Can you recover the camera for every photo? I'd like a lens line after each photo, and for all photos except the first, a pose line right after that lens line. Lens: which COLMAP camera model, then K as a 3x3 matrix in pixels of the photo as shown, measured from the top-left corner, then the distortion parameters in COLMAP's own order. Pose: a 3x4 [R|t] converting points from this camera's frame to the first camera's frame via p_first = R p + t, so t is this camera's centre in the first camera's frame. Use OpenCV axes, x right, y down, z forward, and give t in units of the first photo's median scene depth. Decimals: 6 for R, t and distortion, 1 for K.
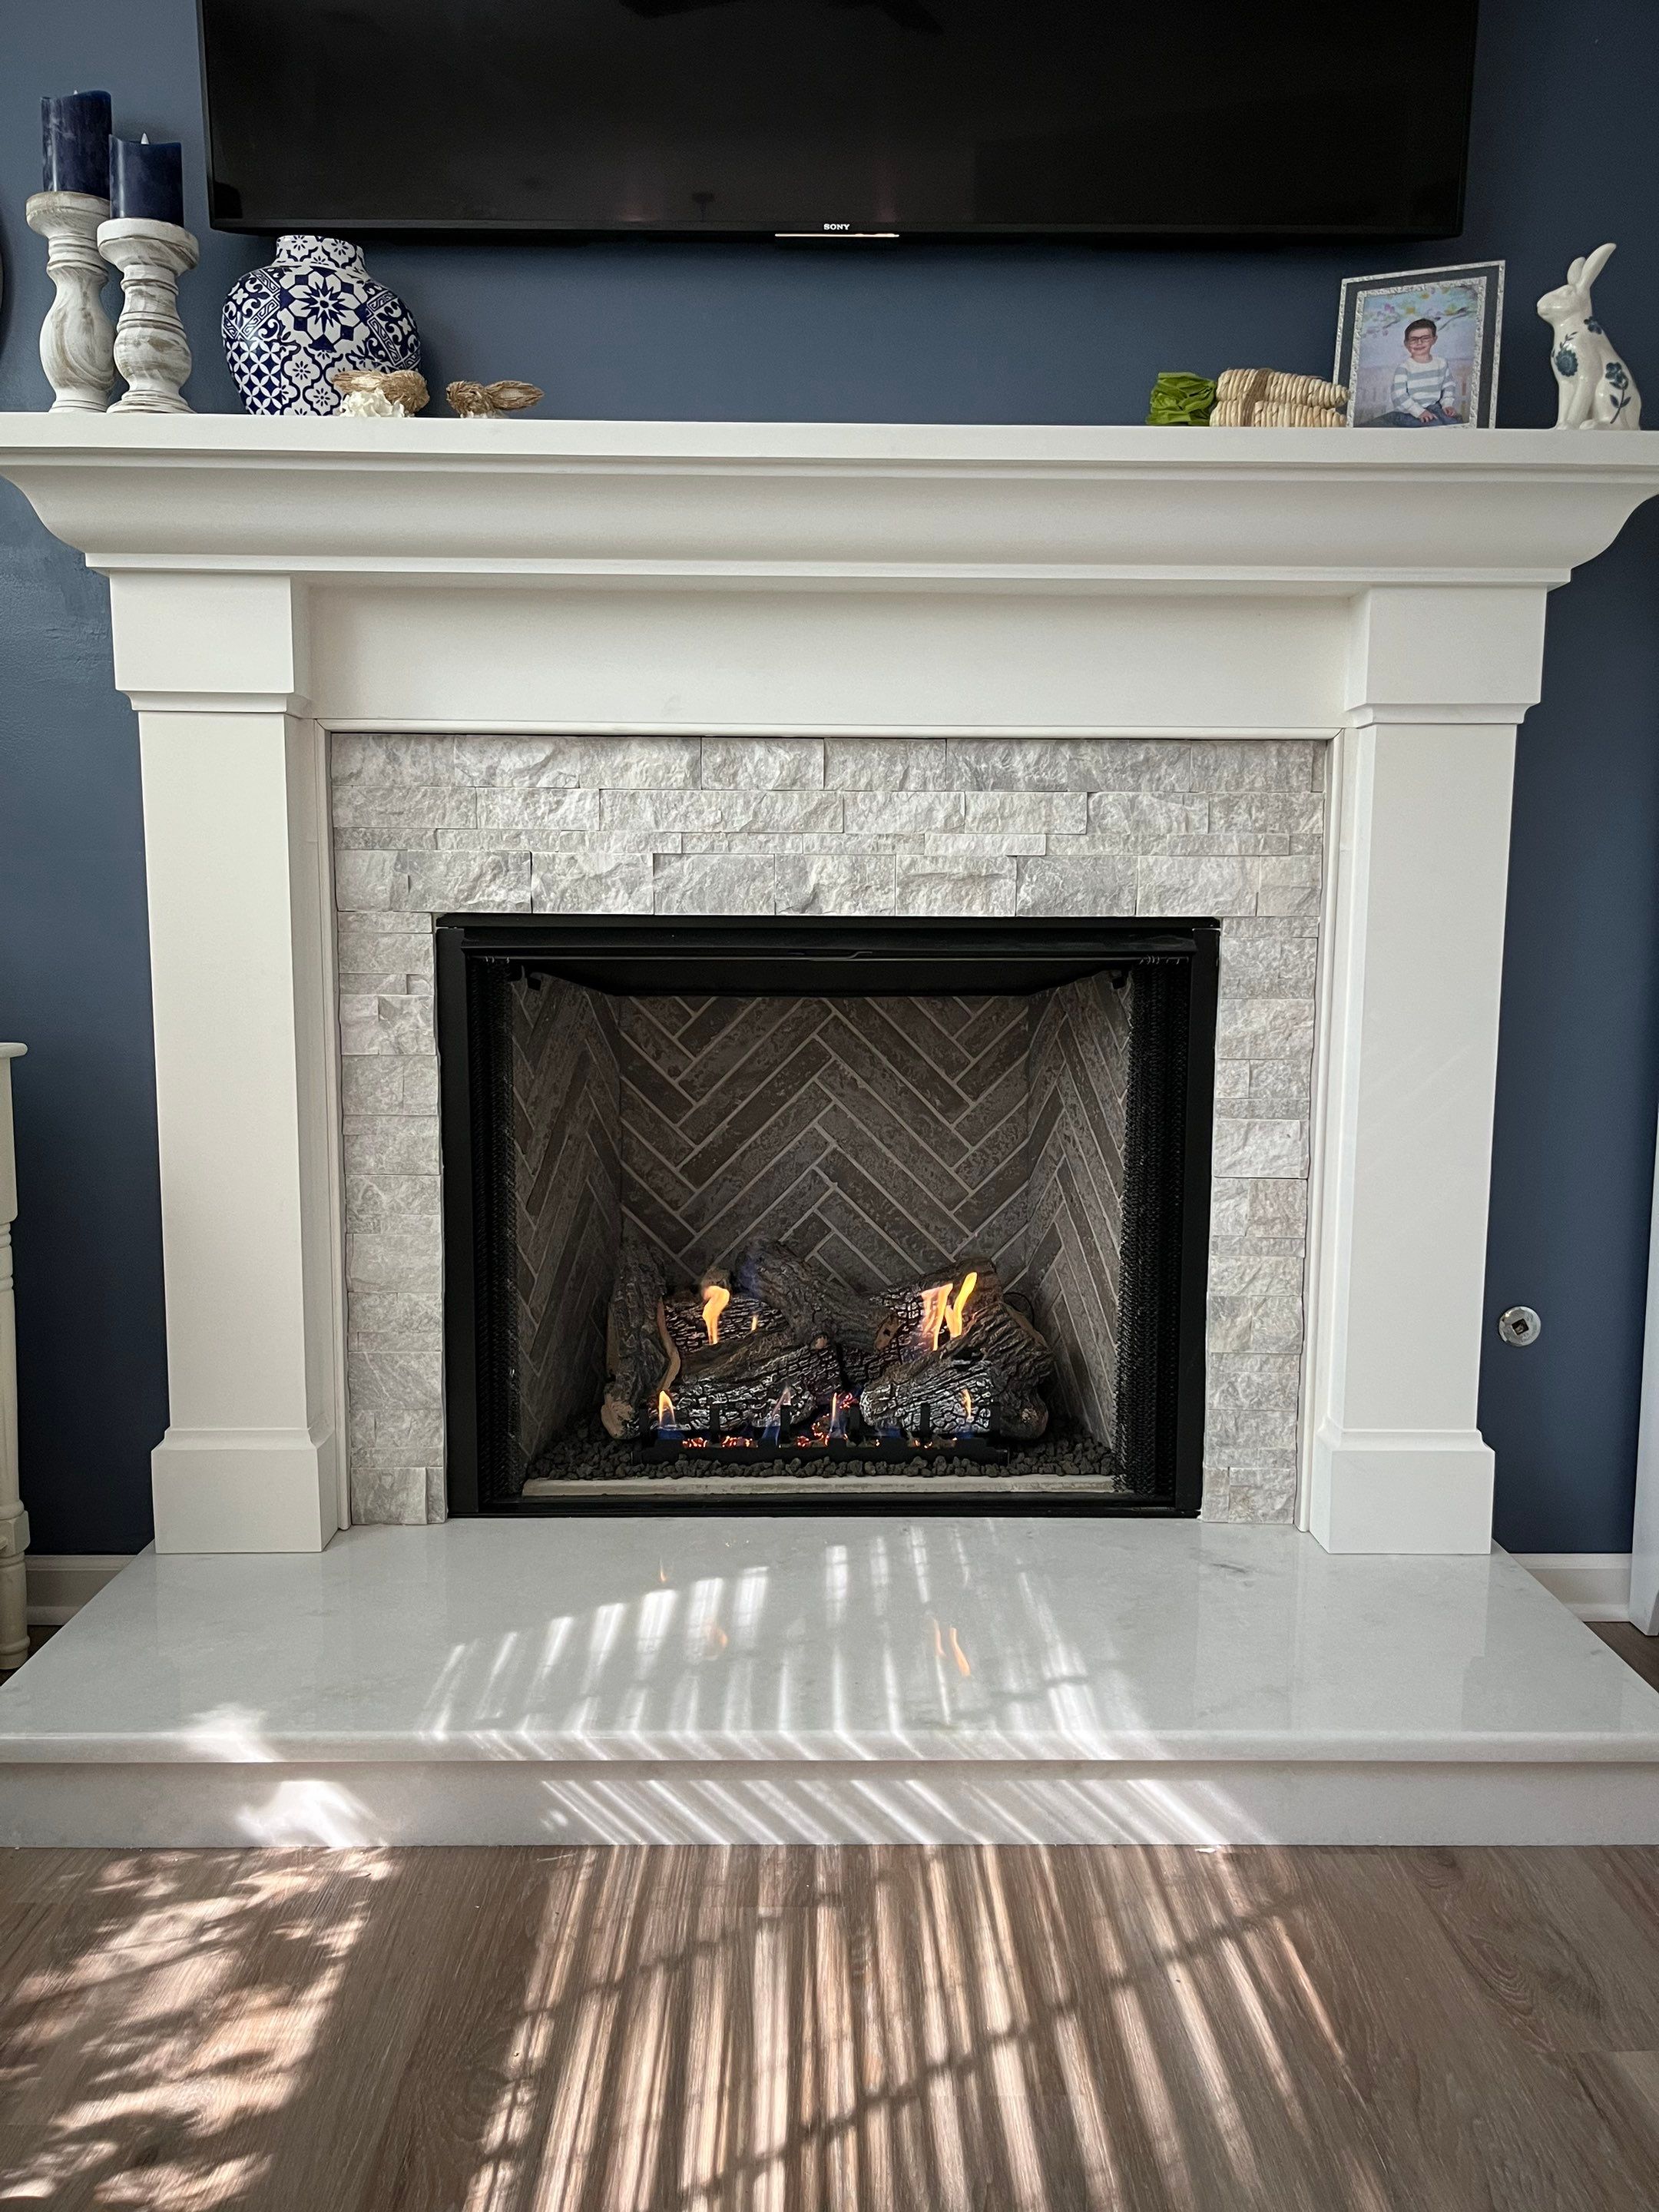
lens RADIAL K [[1595.3, 0, 835.3], [0, 1595.3, 1113.7], [0, 0, 1]] dist [0.045303, -0.053603]
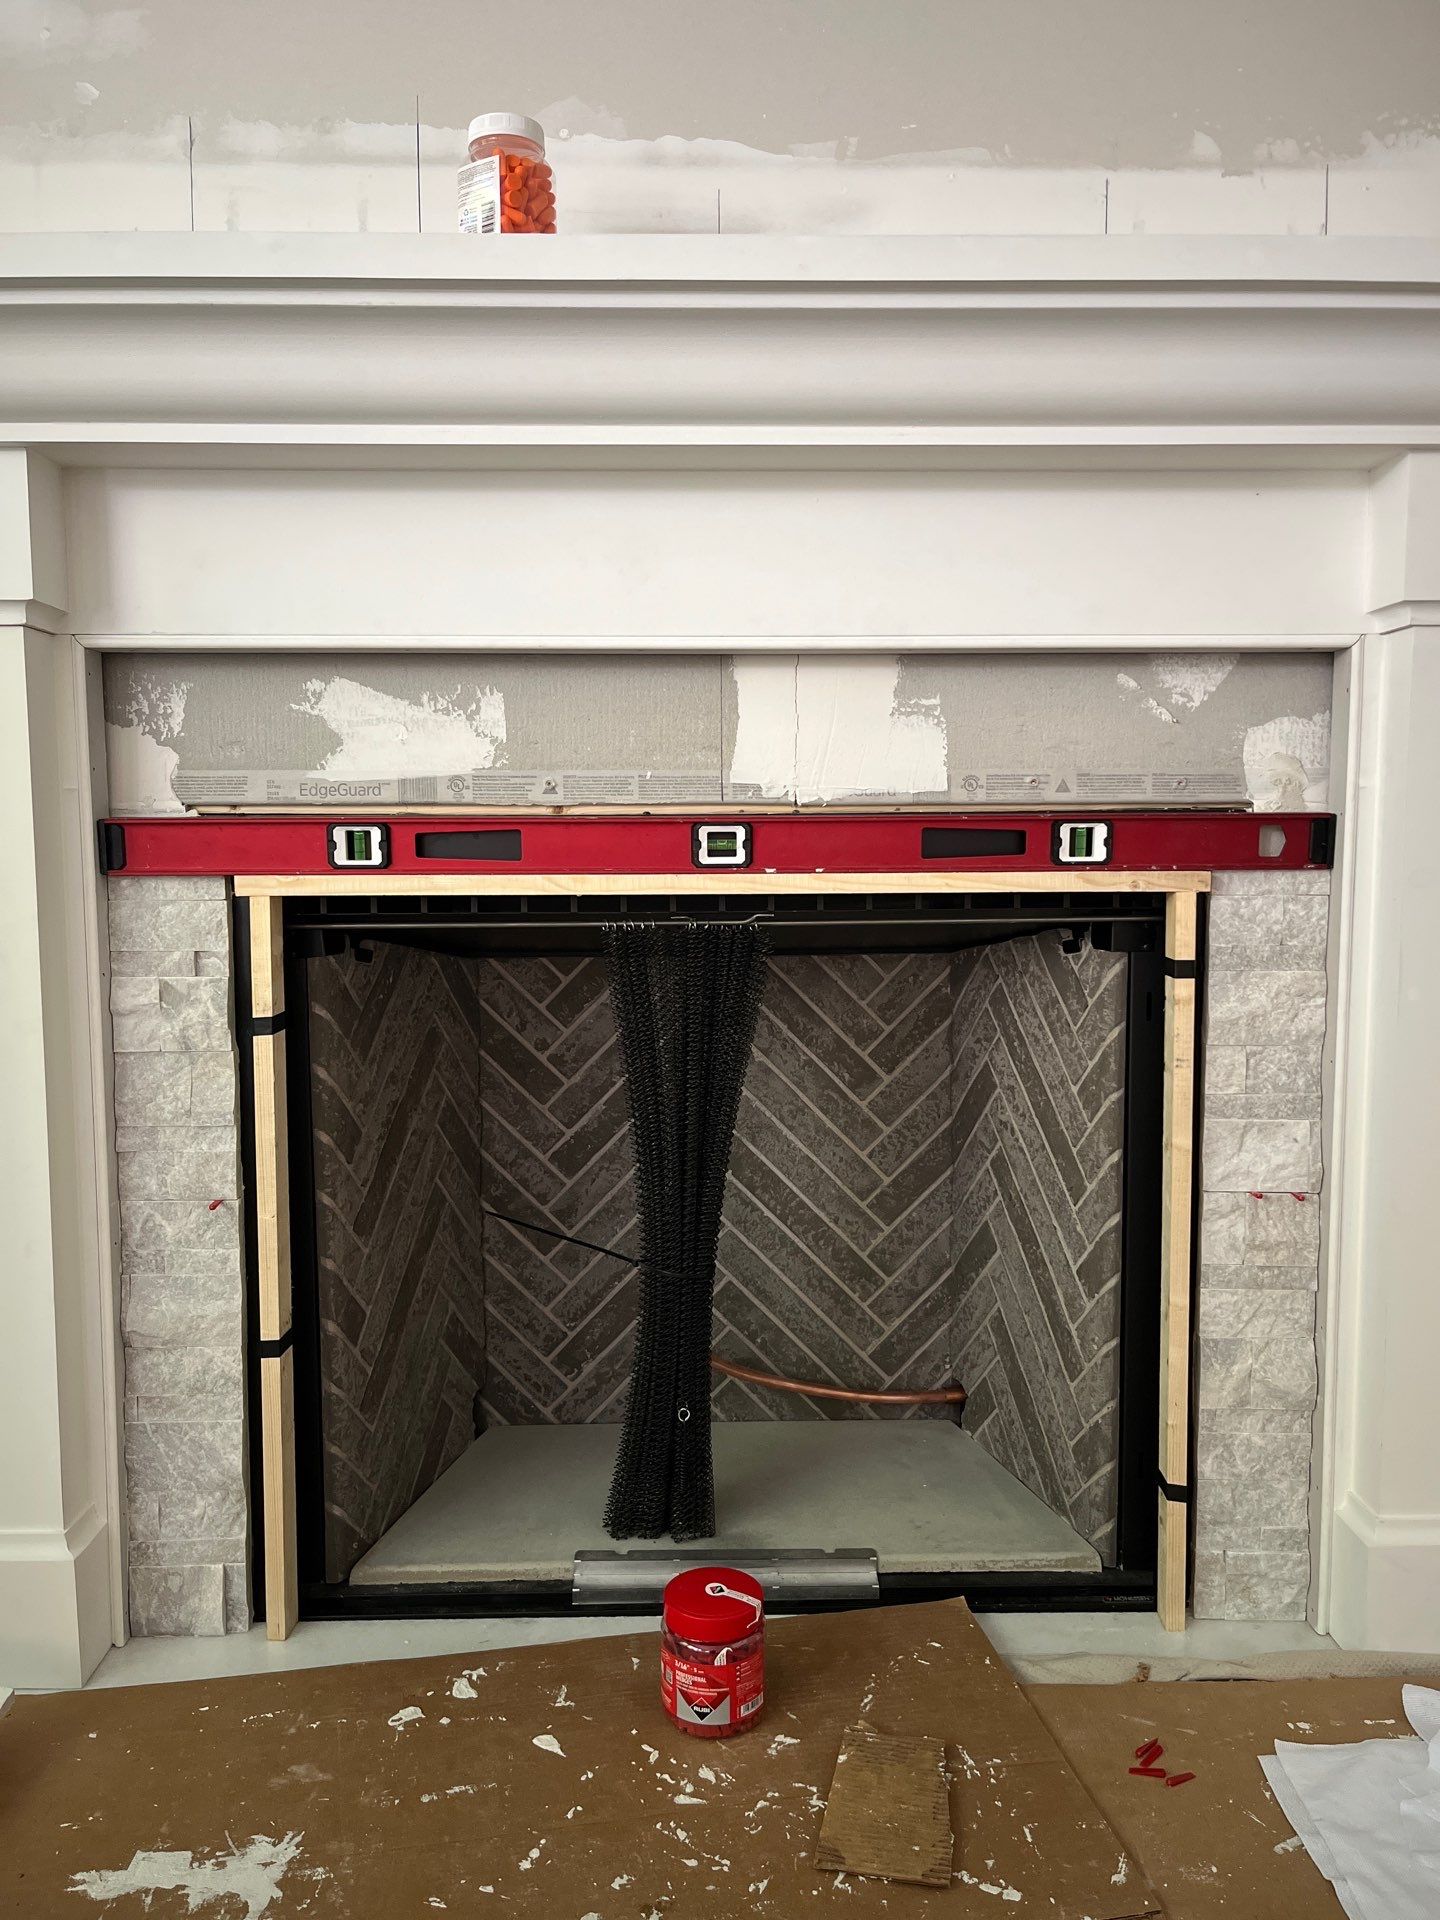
lens RADIAL K [[1348.7, 0, 721.1], [0, 1348.7, 947.5], [0, 0, 1]] dist [0.004477, -0.000121]
pose [[0.999950, -0.010027, 0.000457, -0.004324], [0.010037, 0.999190, -0.038959, -0.059748], [-0.000066, 0.038961, 0.999241, 0.322654]]
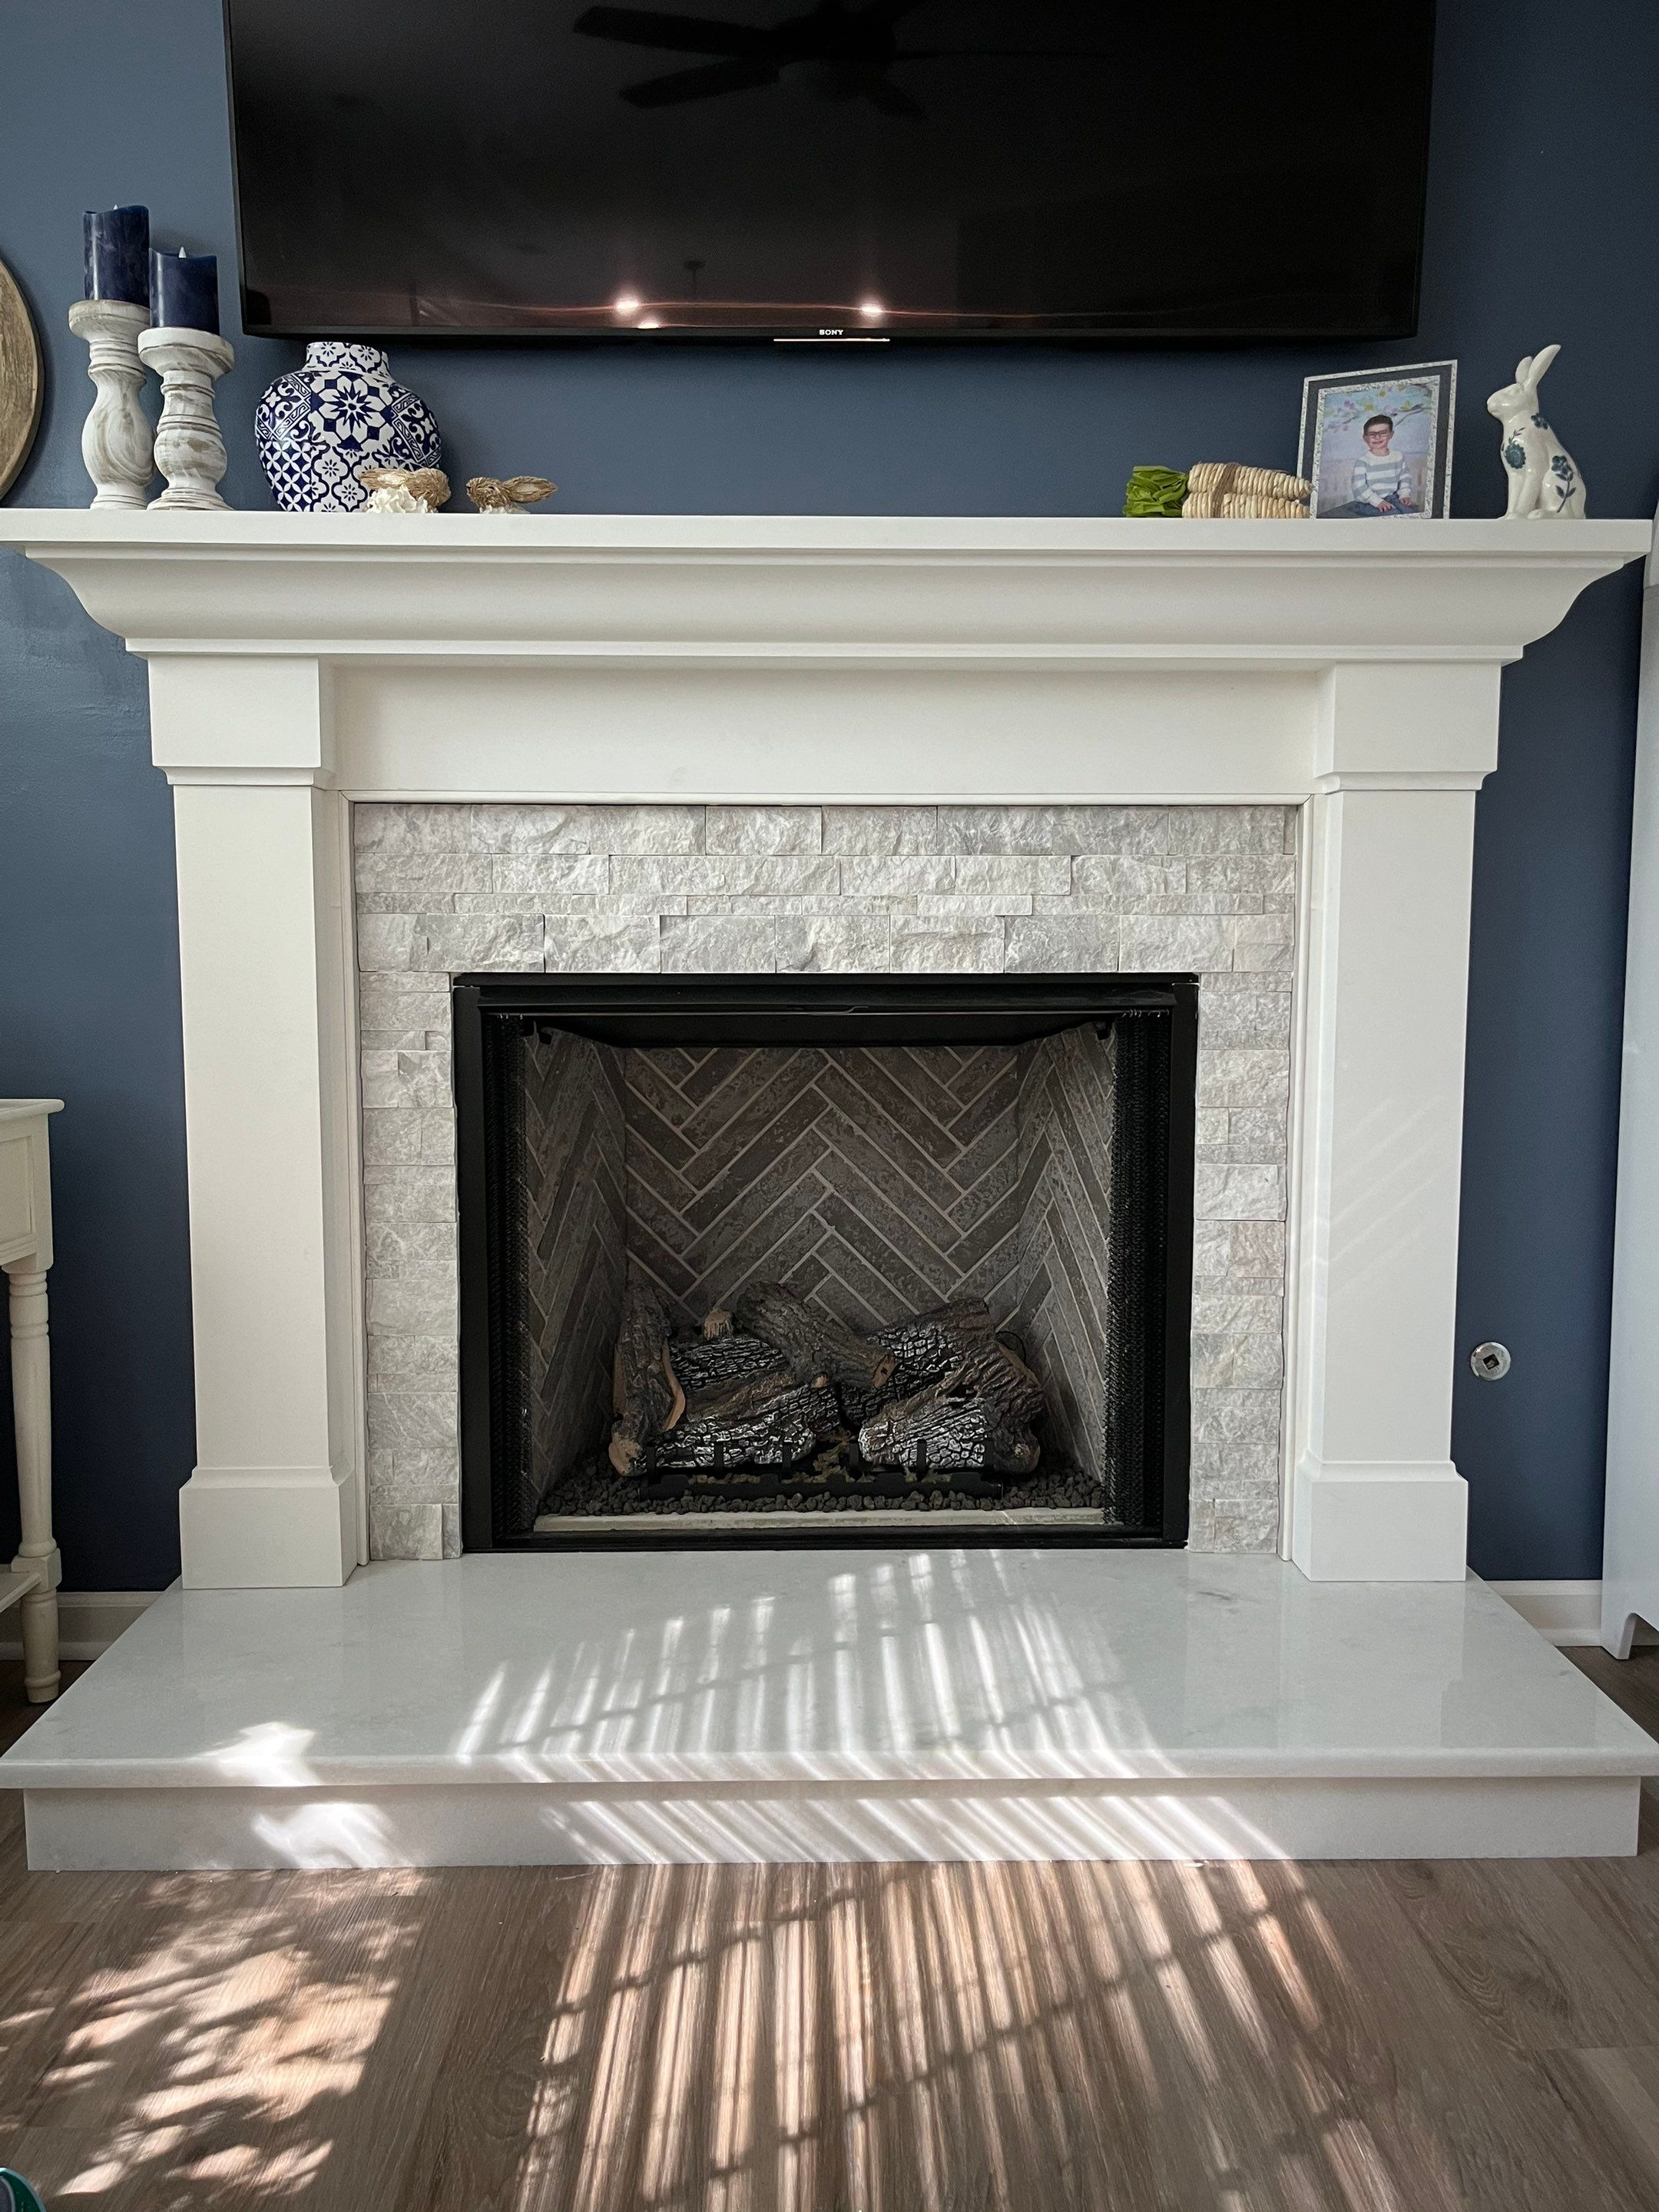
lens RADIAL K [[1610.9, 0, 829.5], [0, 1610.9, 1106.0], [0, 0, 1]] dist [0.047899, -0.047408]
pose [[0.999976, -0.005714, 0.004009, -0.007072], [0.005826, 0.999576, -0.028511, -0.006145], [-0.003845, 0.028534, 0.999585, -0.059225]]
